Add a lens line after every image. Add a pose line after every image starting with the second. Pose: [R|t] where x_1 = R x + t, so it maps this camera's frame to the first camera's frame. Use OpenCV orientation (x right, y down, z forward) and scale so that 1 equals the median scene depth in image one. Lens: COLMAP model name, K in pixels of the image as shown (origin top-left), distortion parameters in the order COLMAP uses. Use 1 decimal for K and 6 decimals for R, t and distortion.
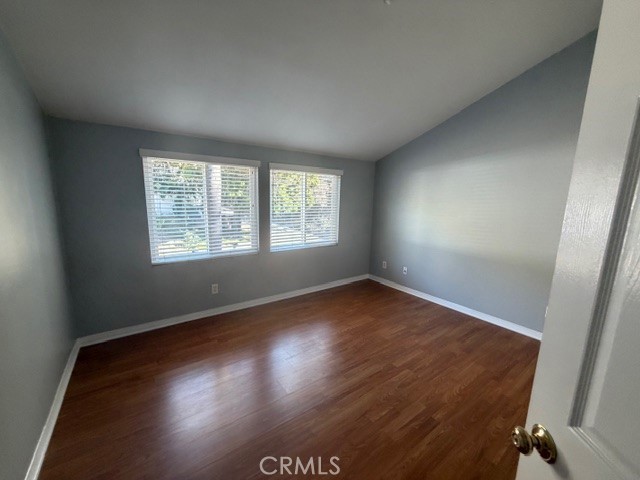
lens RADIAL K [[254.8, 0, 317.4], [0, 254.8, 240.1], [0, 0, 1]] dist [0.001028, 0.000131]
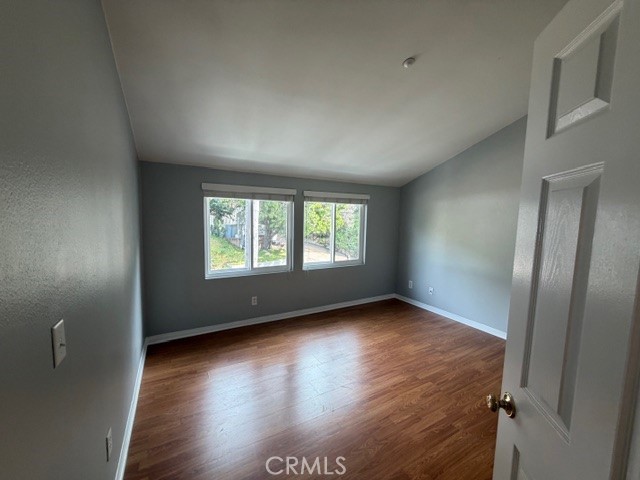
lens RADIAL K [[254.8, 0, 317.4], [0, 254.8, 240.1], [0, 0, 1]] dist [0.001028, 0.000131]
pose [[0.994380, 0.008168, -0.105552, -0.007203], [-0.016137, 0.997063, -0.074869, 0.001449], [0.104630, 0.076152, 0.991591, -0.136682]]
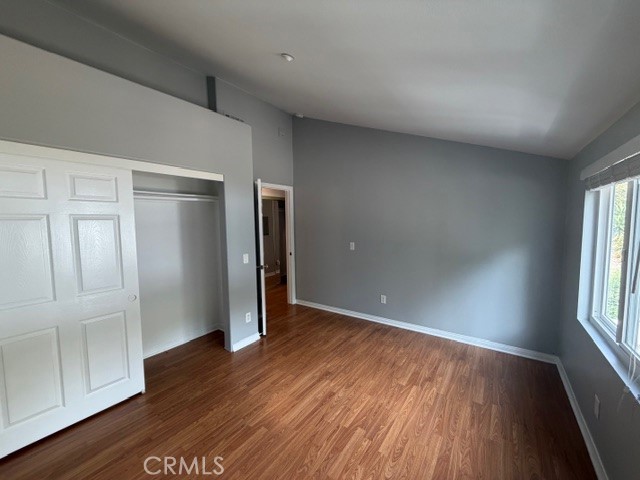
lens RADIAL K [[254.8, 0, 317.4], [0, 254.8, 240.1], [0, 0, 1]] dist [0.001028, 0.000131]
pose [[-0.949187, 0.010653, -0.314534, 0.364946], [-0.062076, 0.973454, 0.220302, -0.270690], [0.308531, 0.228633, -0.923329, 1.538632]]
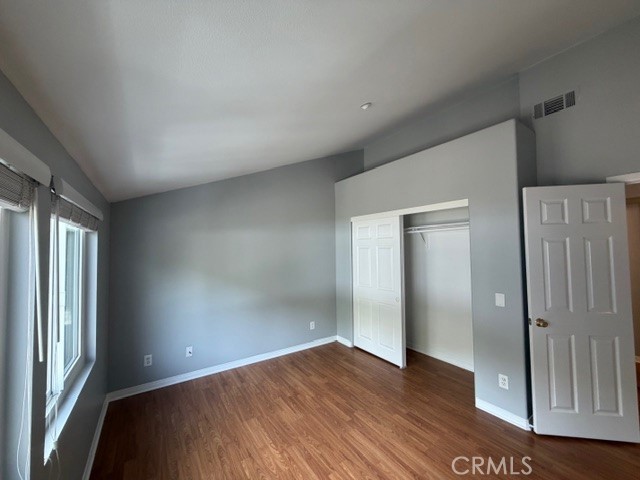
lens RADIAL K [[254.8, 0, 317.4], [0, 254.8, 240.1], [0, 0, 1]] dist [0.001028, 0.000131]
pose [[0.037437, 0.005895, 0.999282, -0.668618], [0.182327, 0.983157, -0.012631, -0.210965], [-0.982525, 0.182669, 0.035731, 0.878765]]
